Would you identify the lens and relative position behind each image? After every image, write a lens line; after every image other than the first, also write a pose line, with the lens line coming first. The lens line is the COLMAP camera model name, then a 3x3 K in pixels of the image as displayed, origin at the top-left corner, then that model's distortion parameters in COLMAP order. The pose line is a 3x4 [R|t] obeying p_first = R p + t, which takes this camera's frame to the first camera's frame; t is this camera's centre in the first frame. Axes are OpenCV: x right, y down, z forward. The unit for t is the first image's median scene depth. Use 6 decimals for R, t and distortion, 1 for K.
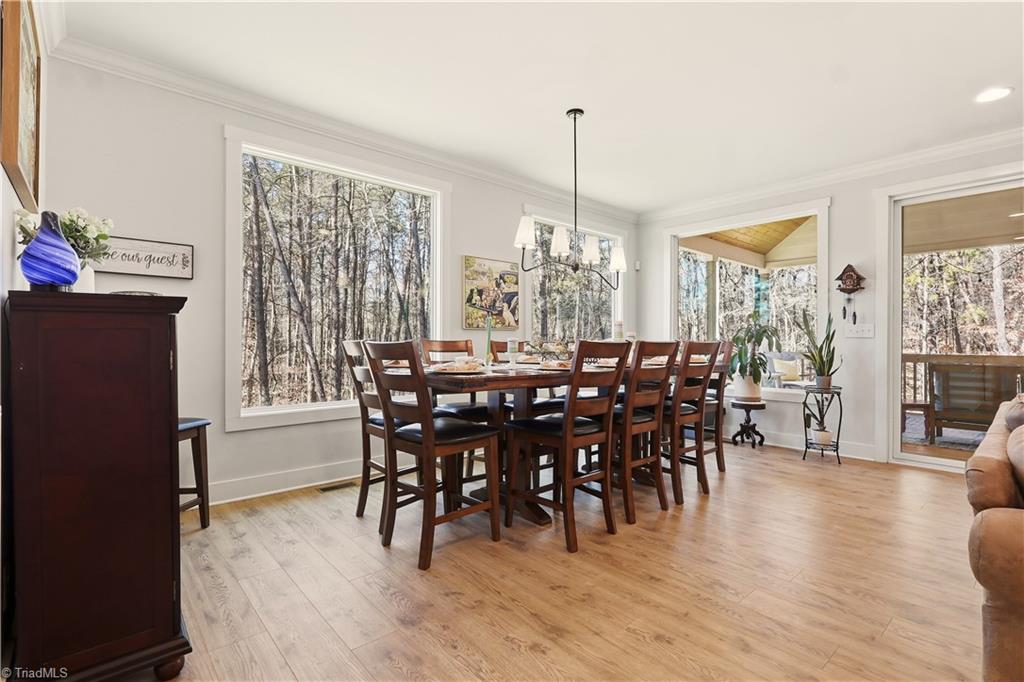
lens RADIAL K [[482.1, 0, 508.7], [0, 482.1, 343.6], [0, 0, 1]] dist [0.010044, -0.000185]
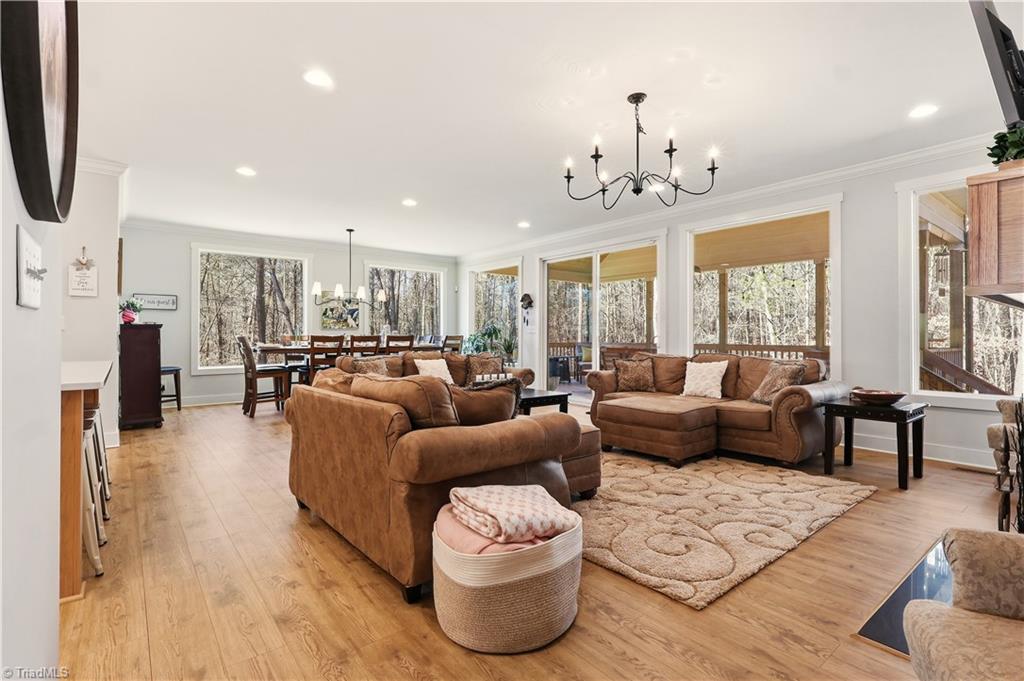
lens RADIAL K [[482.1, 0, 510.9], [0, 482.1, 333.0], [0, 0, 1]] dist [0.010044, -0.000185]
pose [[0.999277, -0.004812, -0.037707, 0.718583], [0.004424, 0.999936, -0.010375, 0.007917], [0.037755, 0.010201, 0.999235, -0.875931]]
